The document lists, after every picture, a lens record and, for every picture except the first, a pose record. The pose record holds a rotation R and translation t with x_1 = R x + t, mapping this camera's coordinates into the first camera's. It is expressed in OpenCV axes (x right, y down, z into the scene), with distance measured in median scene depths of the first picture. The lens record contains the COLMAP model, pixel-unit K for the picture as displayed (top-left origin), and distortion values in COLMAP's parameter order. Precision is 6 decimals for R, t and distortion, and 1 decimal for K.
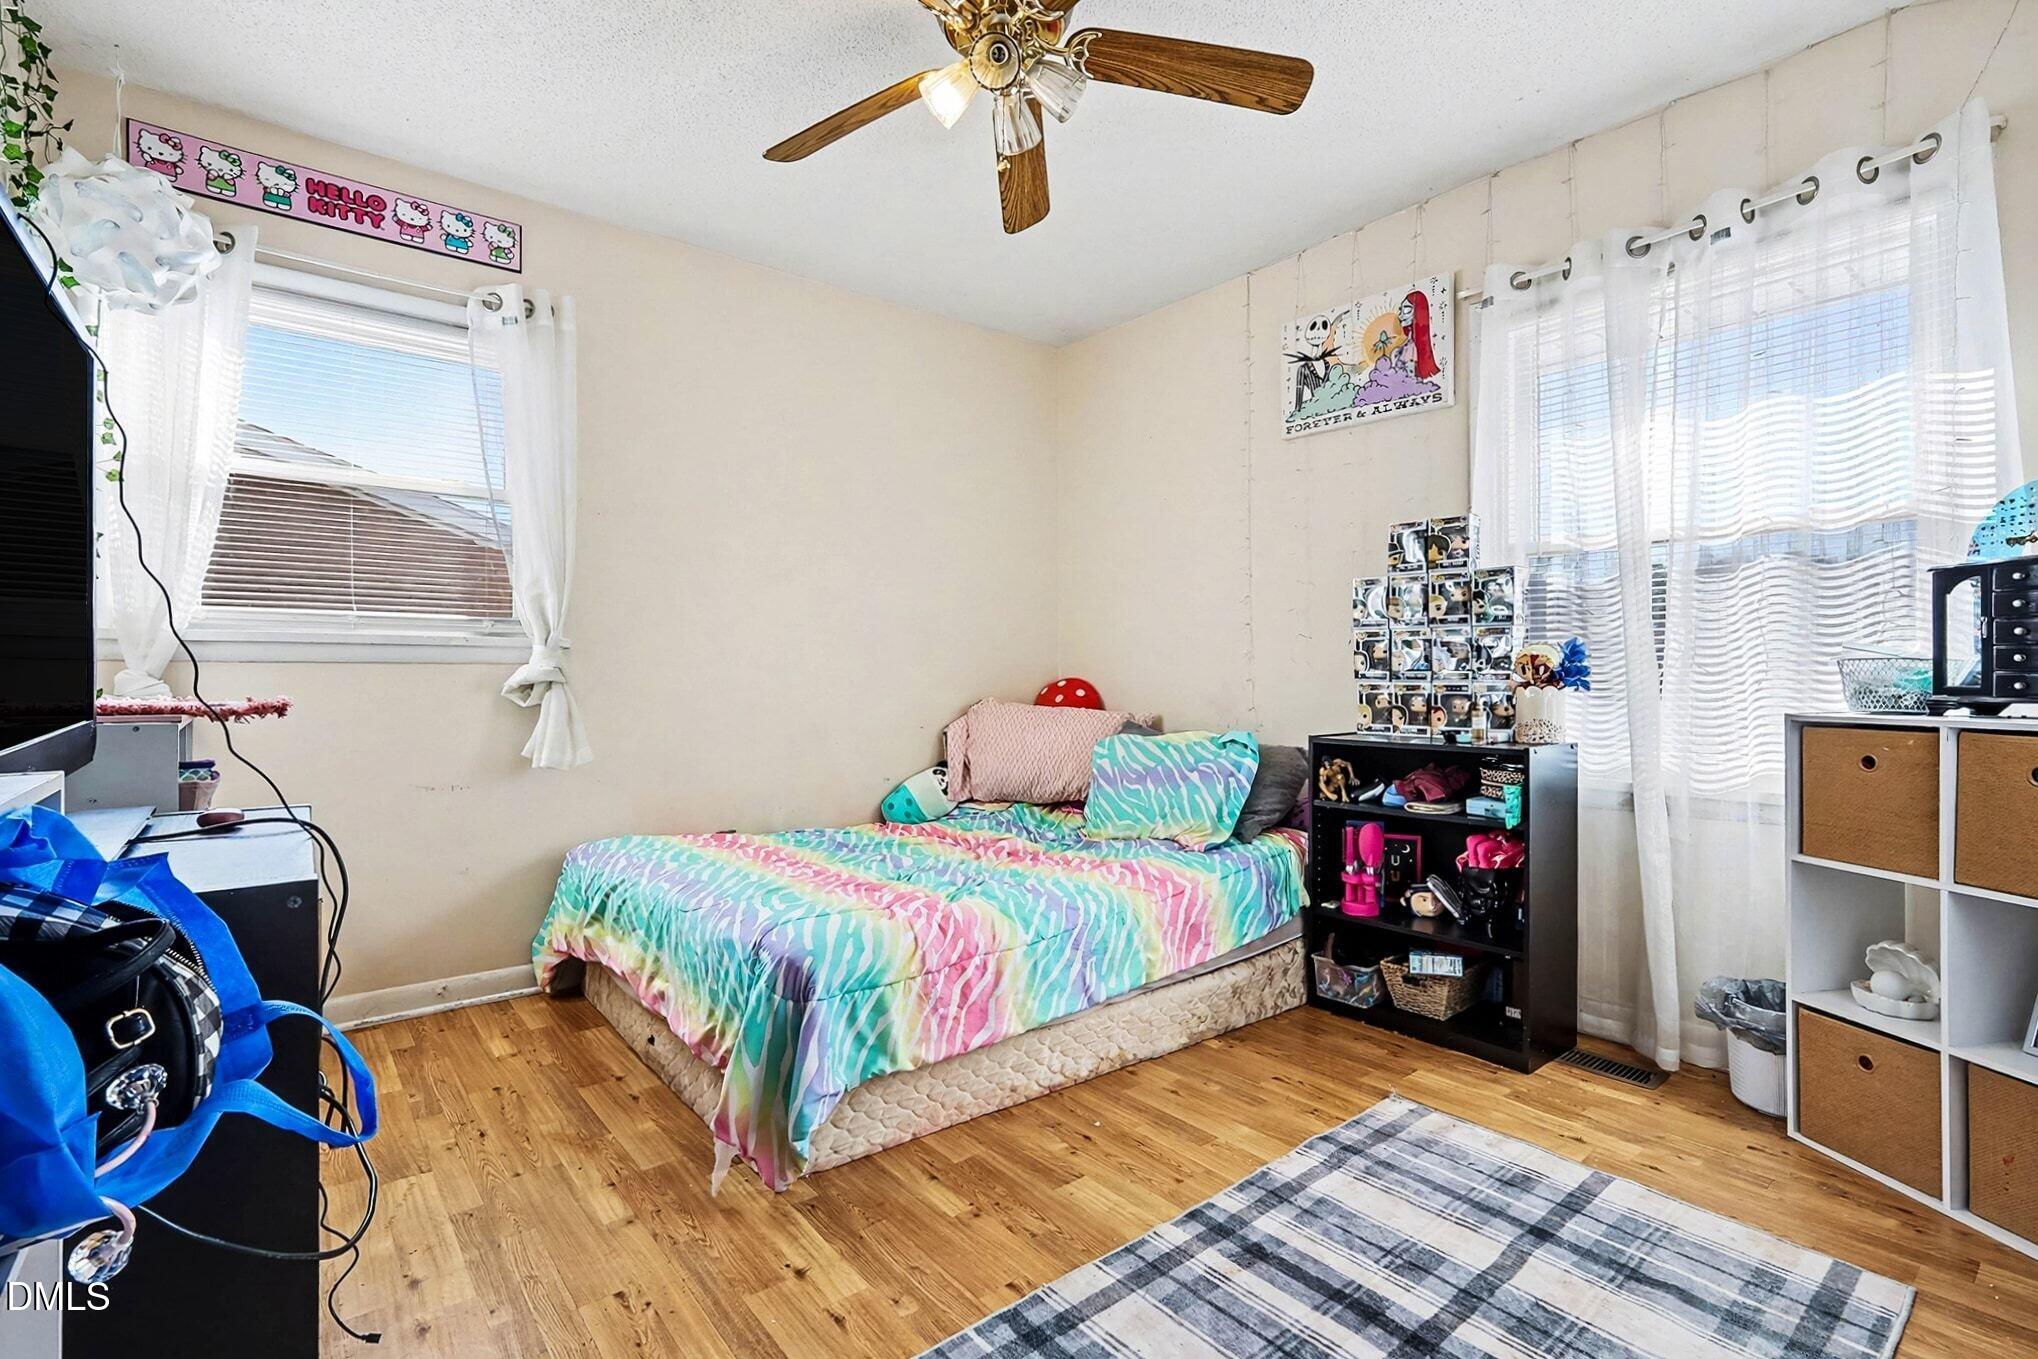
lens RADIAL K [[933.7, 0, 1012.0], [0, 933.7, 688.7], [0, 0, 1]] dist [0.003225, 0.000616]
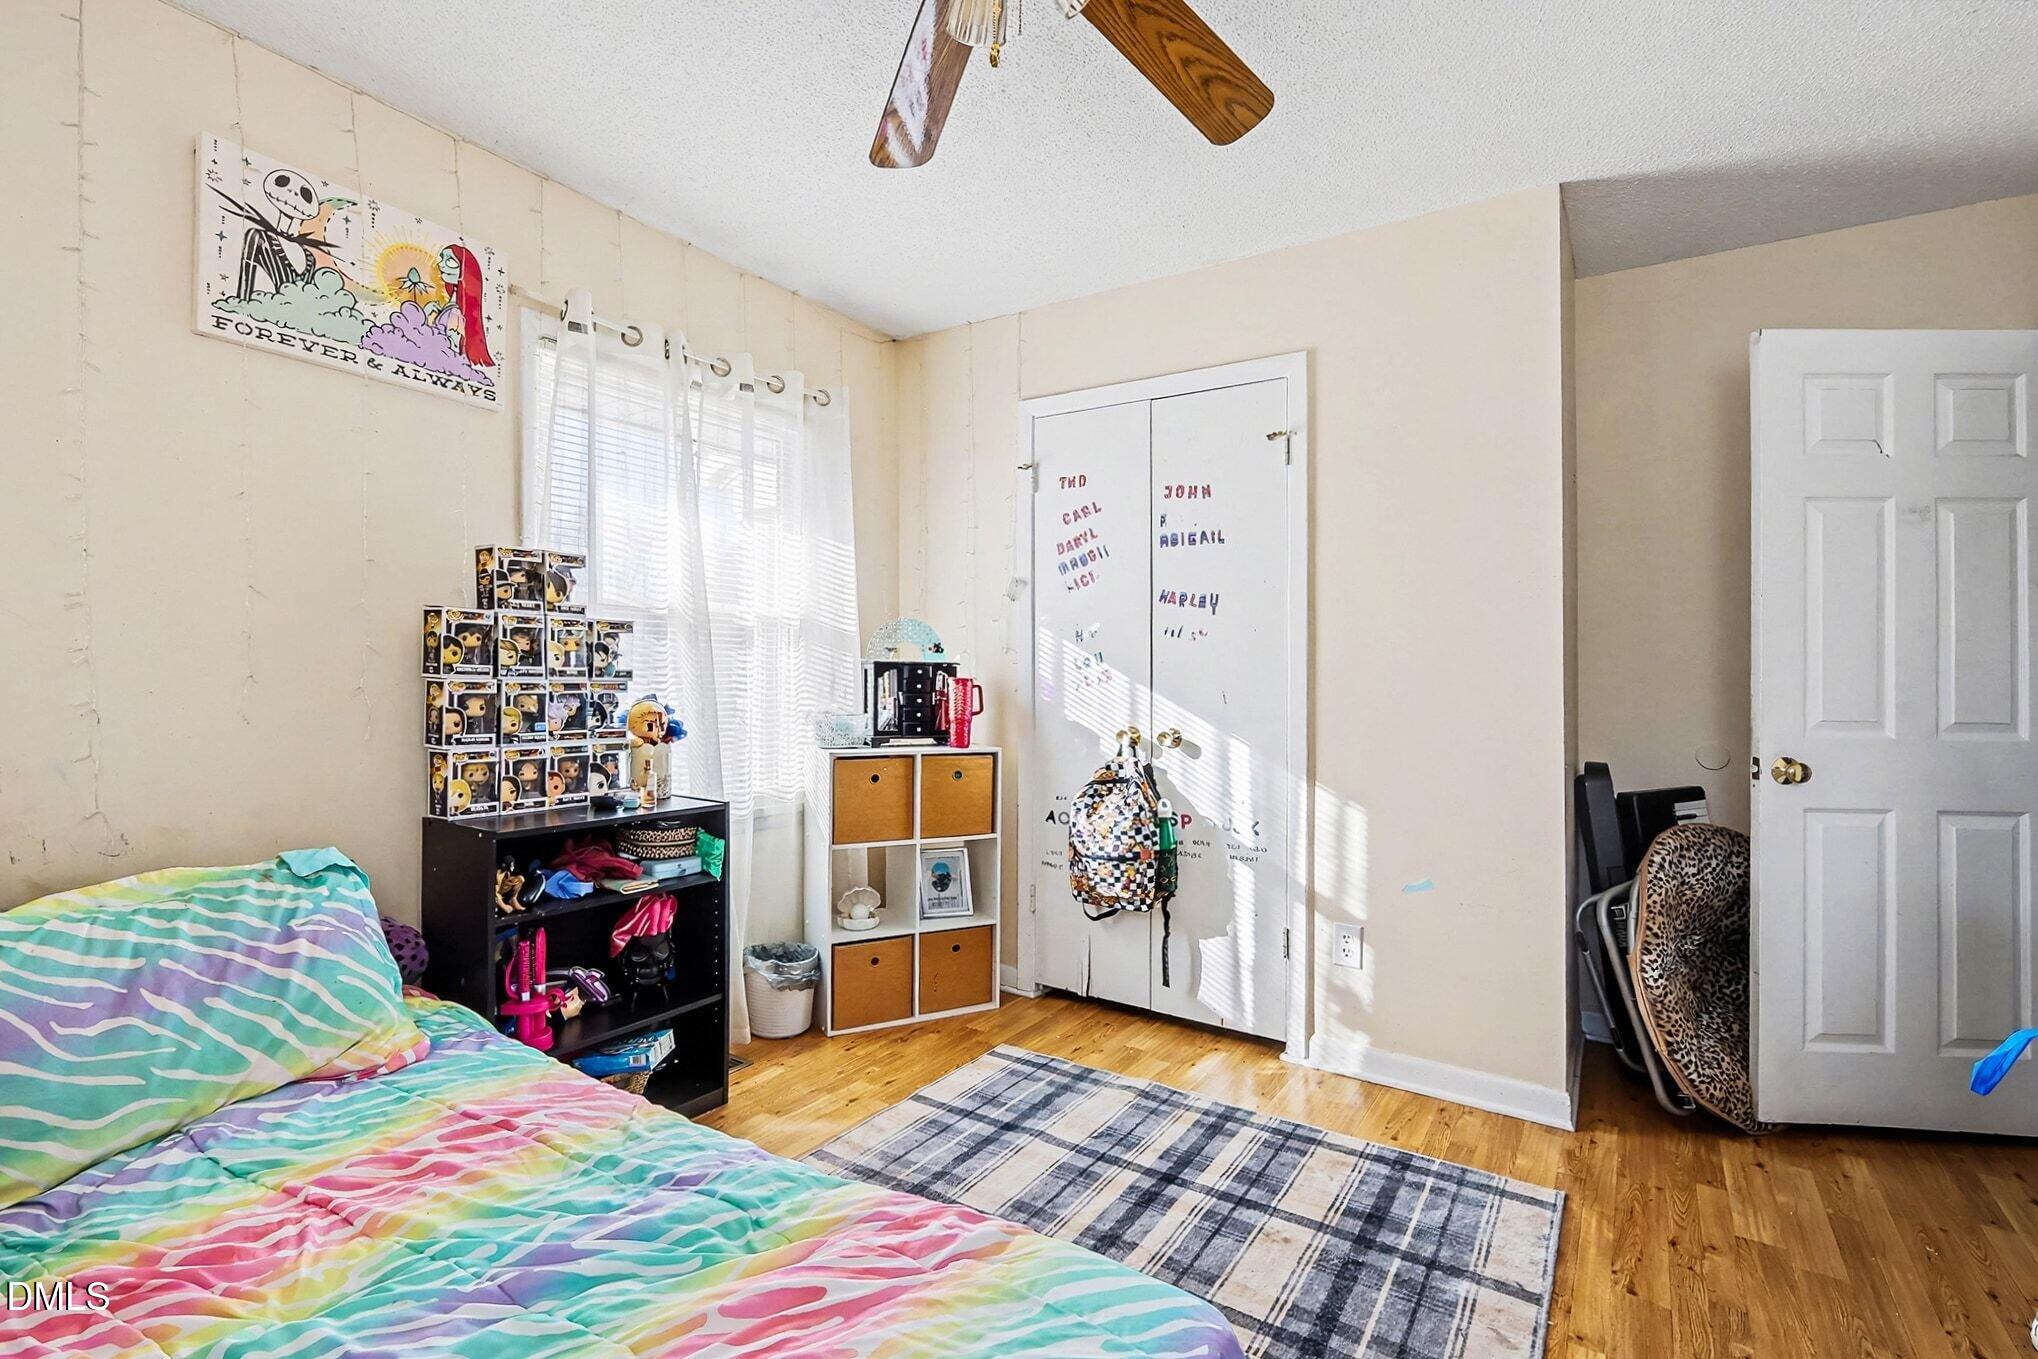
lens RADIAL K [[933.7, 0, 1010.1], [0, 933.7, 665.2], [0, 0, 1]] dist [0.003225, 0.000616]
pose [[-0.296246, -0.000156, 0.955112, -0.608224], [-0.007005, 0.999973, -0.002009, -0.099653], [-0.955086, -0.007285, -0.296239, 1.053610]]
